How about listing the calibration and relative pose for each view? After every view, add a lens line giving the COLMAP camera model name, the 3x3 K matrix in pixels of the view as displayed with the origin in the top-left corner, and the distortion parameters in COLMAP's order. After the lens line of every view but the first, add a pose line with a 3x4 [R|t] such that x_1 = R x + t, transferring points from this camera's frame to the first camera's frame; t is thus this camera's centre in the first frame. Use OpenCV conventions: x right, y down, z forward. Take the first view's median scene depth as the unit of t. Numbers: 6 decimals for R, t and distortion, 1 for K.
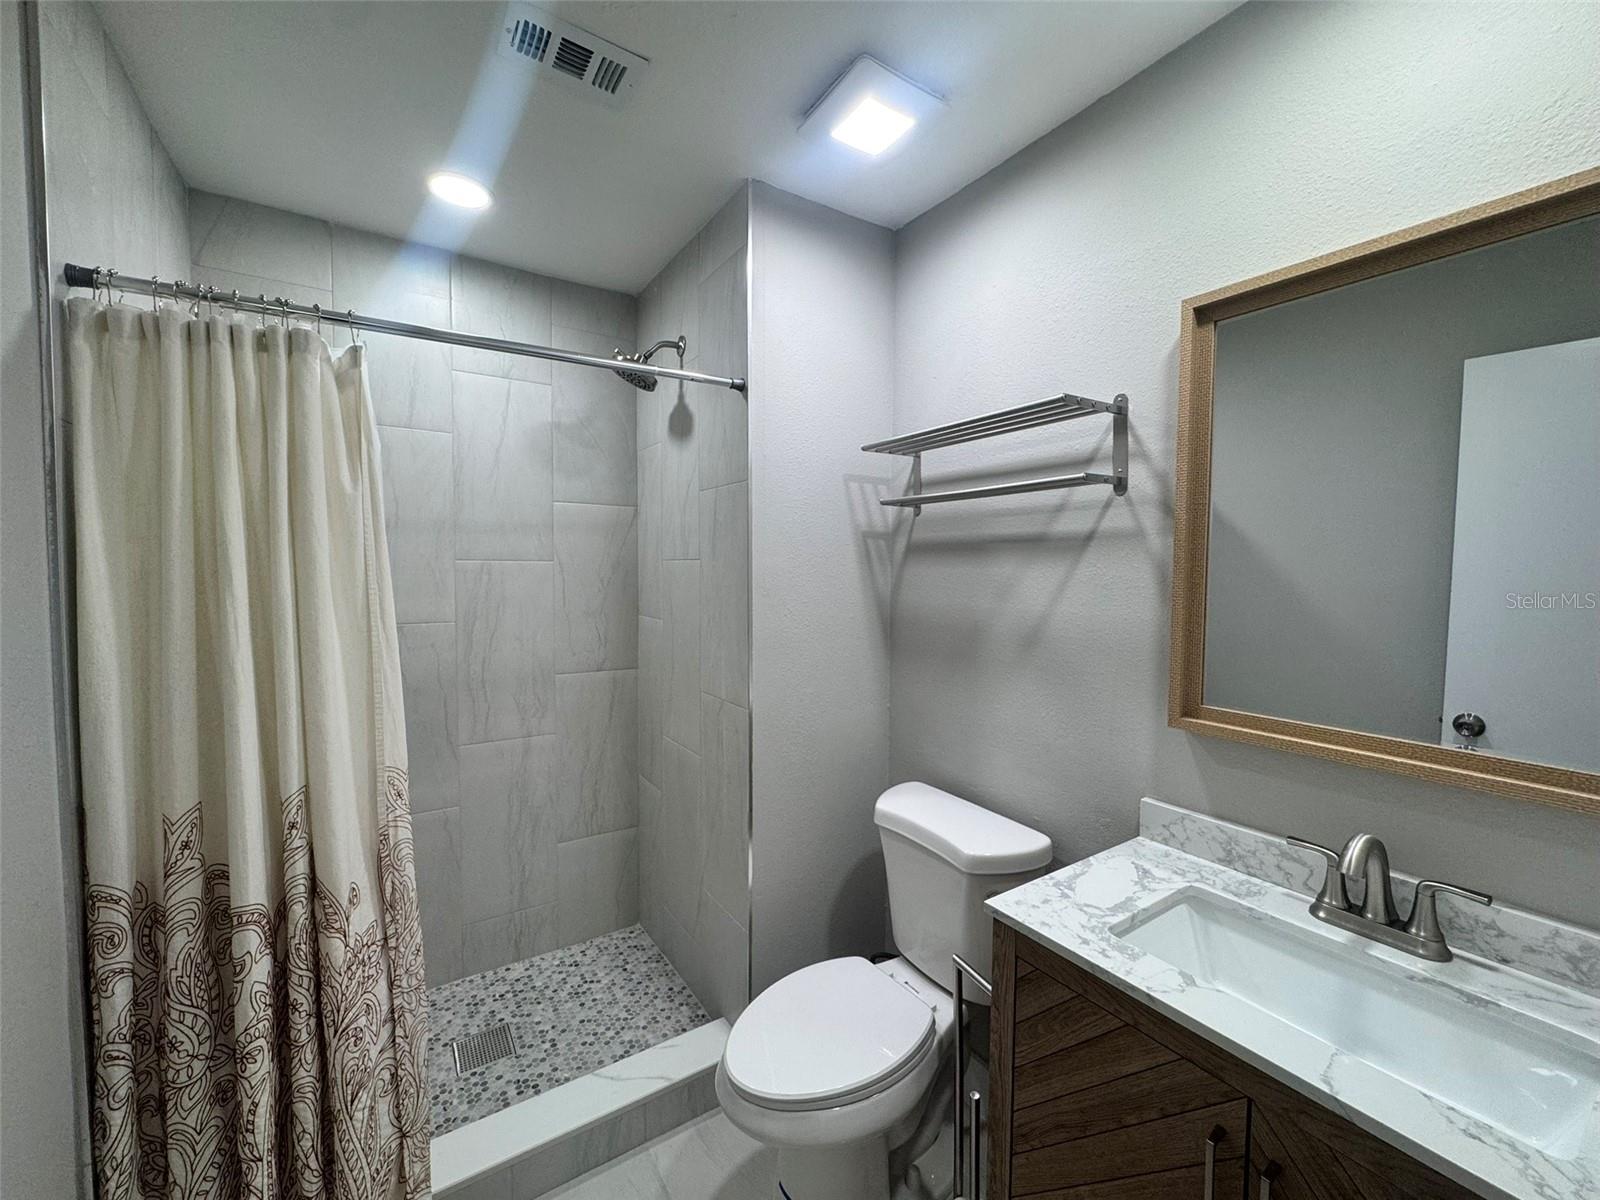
lens RADIAL K [[639.4, 0, 799.7], [0, 639.4, 594.5], [0, 0, 1]] dist [-0.004471, 0.000118]
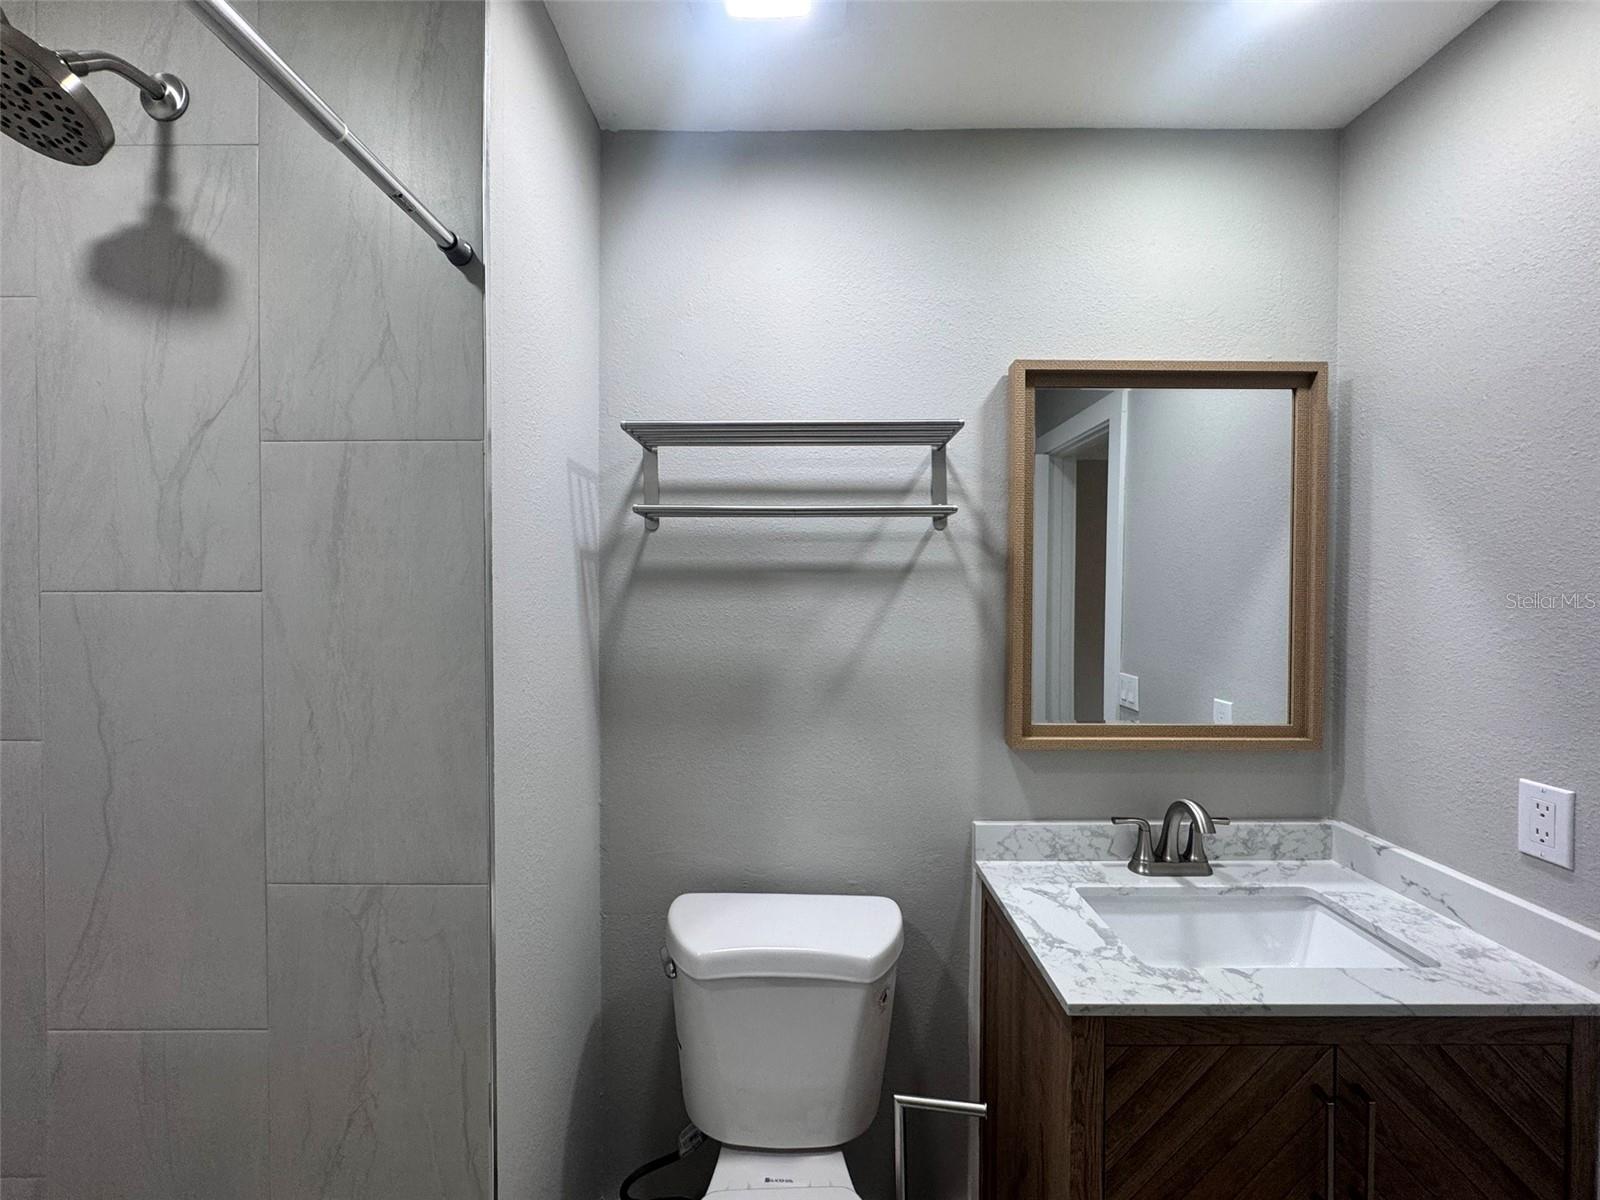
lens RADIAL K [[639.4, 0, 792.1], [0, 639.4, 596.1], [0, 0, 1]] dist [-0.004471, 0.000118]
pose [[0.550056, -0.009398, 0.835075, -0.508570], [0.038264, 0.999170, -0.013959, -0.048103], [-0.834250, 0.039631, 0.549960, 0.688340]]
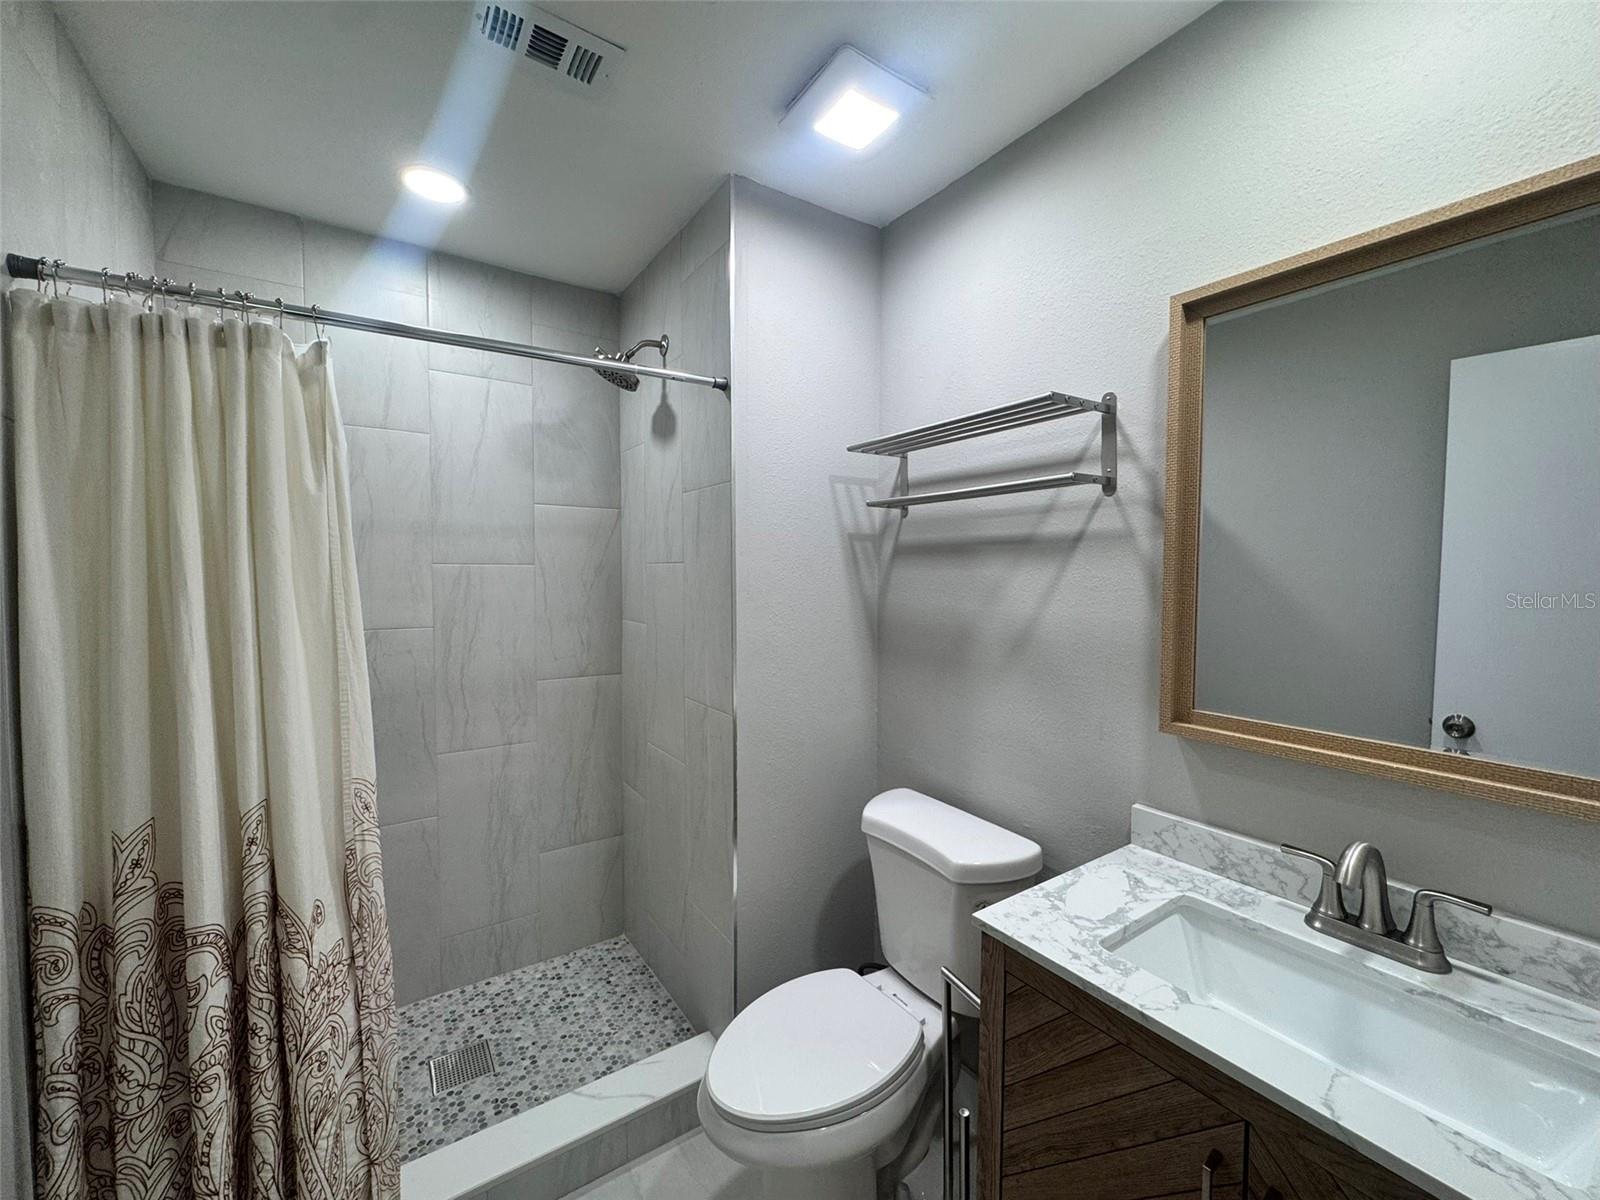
lens RADIAL K [[639.4, 0, 799.9], [0, 639.4, 594.6], [0, 0, 1]] dist [-0.004471, 0.000118]
pose [[0.999897, -0.003585, 0.013884, 0.013508], [0.003653, 0.999981, -0.004909, -0.000045], [-0.013866, 0.004960, 0.999892, 0.027867]]
